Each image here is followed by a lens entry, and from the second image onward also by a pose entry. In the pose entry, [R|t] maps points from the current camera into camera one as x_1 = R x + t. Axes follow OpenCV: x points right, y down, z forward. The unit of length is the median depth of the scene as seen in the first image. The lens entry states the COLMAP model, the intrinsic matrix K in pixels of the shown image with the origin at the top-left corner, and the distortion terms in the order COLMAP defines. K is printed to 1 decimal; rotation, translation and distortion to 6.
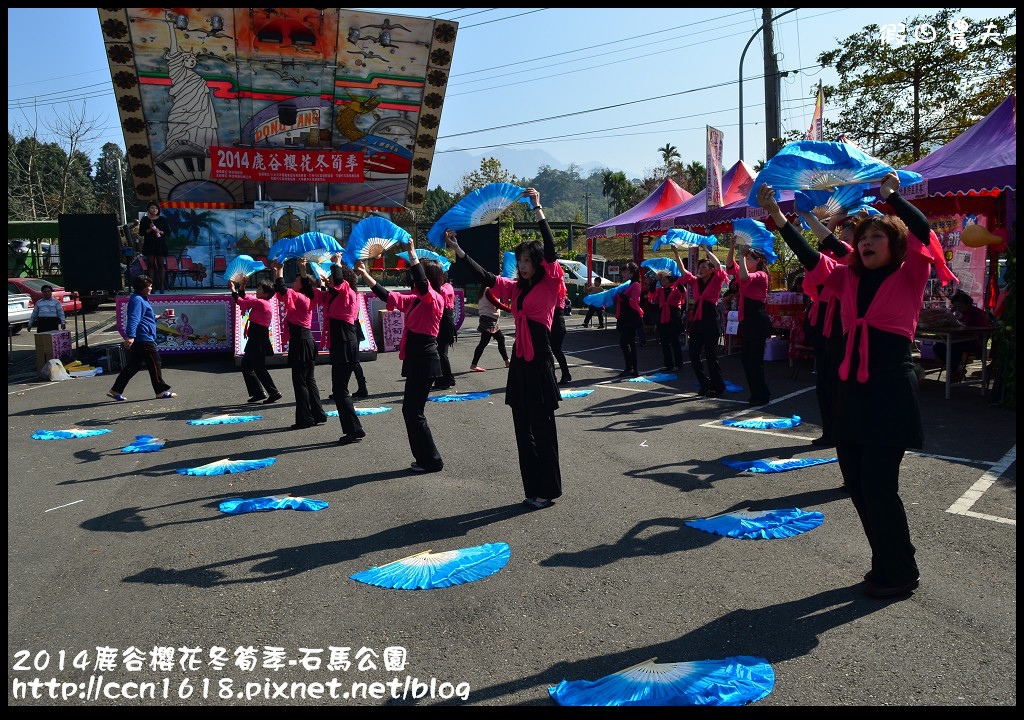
lens RADIAL K [[745.6, 0, 512.0], [0, 745.6, 360.0], [0, 0, 1]] dist [-0.001318, -0.000705]
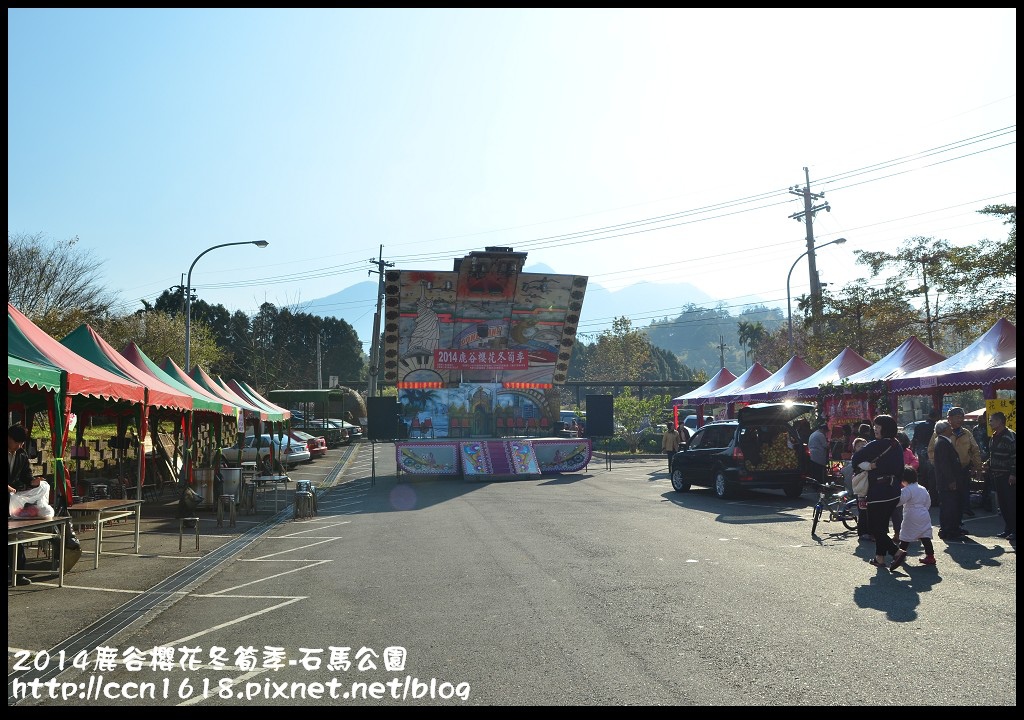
lens RADIAL K [[848.8, 0, 512.0], [0, 848.8, 360.0], [0, 0, 1]] dist [-0.001693, -0.000562]
pose [[0.986172, -0.012530, -0.165250, 0.063903], [-0.018739, 0.982312, -0.186313, 0.073353], [0.164662, 0.186834, 0.968494, -0.744697]]
